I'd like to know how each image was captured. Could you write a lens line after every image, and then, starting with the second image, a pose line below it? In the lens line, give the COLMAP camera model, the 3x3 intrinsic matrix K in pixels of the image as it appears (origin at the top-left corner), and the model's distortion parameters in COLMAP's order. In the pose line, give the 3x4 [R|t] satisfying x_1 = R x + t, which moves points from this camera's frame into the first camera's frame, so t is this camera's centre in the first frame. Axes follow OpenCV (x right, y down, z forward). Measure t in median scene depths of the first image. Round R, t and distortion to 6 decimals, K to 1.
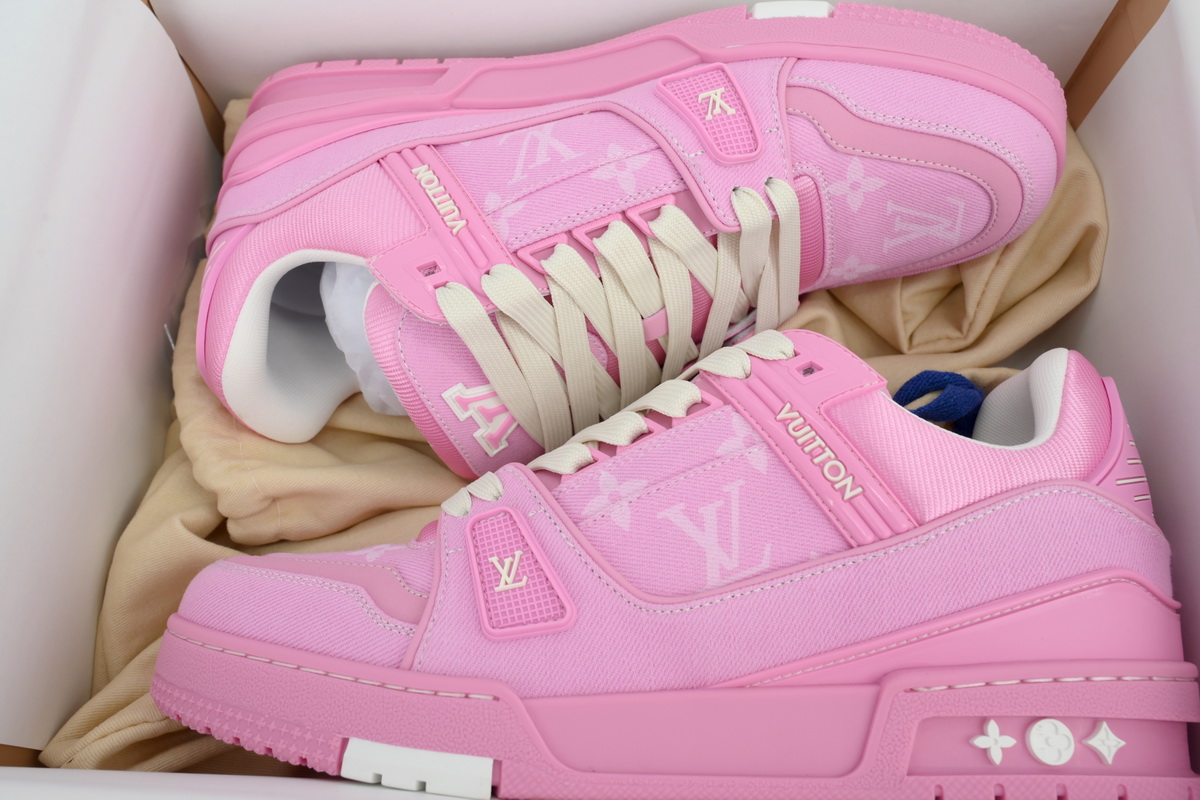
lens RADIAL K [[946.3, 0, 600.0], [0, 946.3, 400.0], [0, 0, 1]] dist [0.012434, 0.006465]
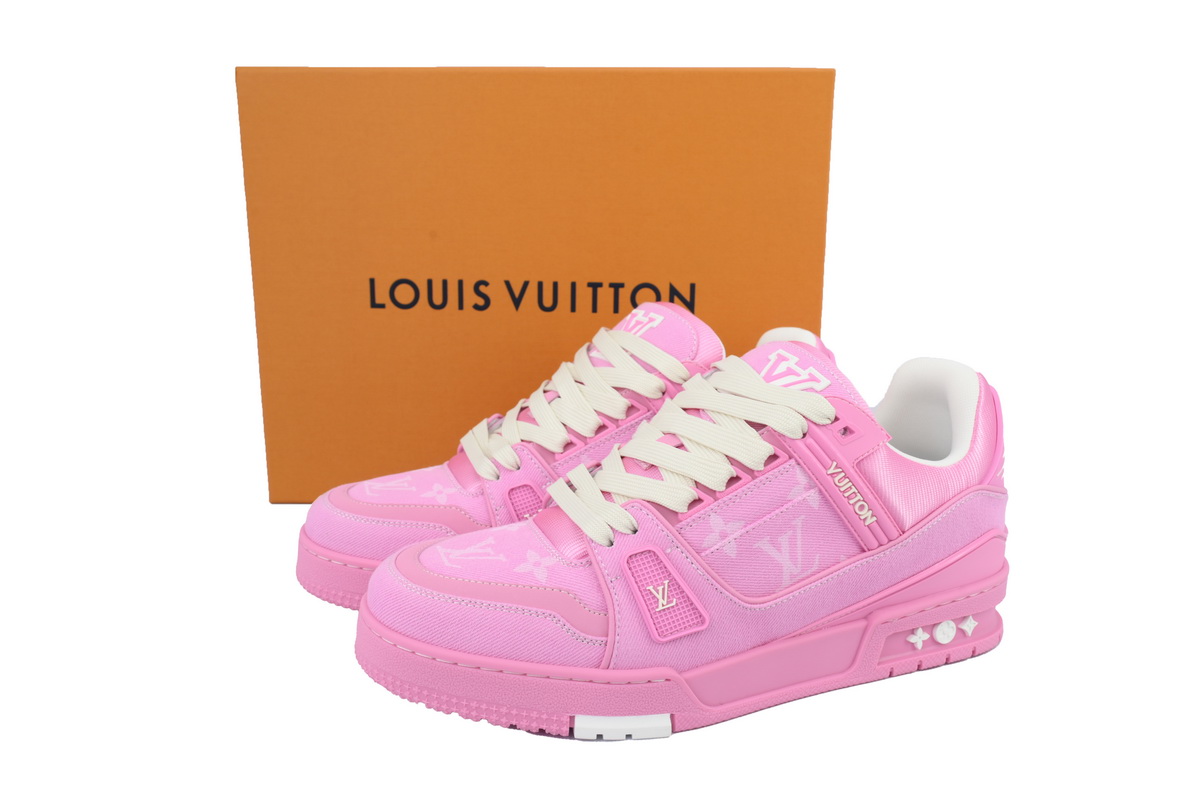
lens RADIAL K [[1019.6, 0, 600.0], [0, 1019.6, 400.0], [0, 0, 1]] dist [0.064949, -0.010202]
pose [[0.930964, -0.107845, 0.348820, -0.714915], [-0.076291, 0.876832, 0.474705, -0.842440], [-0.357051, -0.468545, 0.808072, -0.114601]]
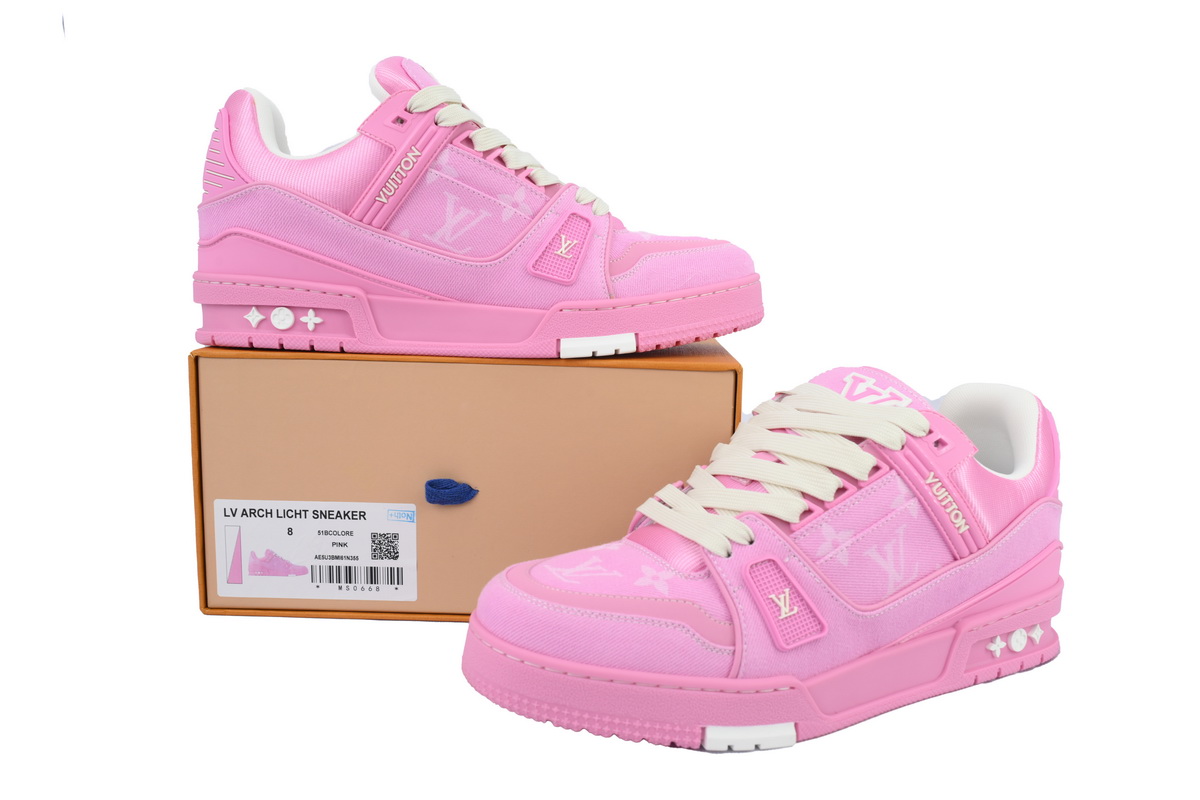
lens RADIAL K [[1019.6, 0, 600.0], [0, 1019.6, 400.0], [0, 0, 1]] dist [0.064949, -0.010202]
pose [[0.876345, -0.084262, 0.474256, -1.105217], [-0.123479, 0.912382, 0.390272, -0.719294], [-0.465587, -0.400574, 0.789157, -0.022032]]
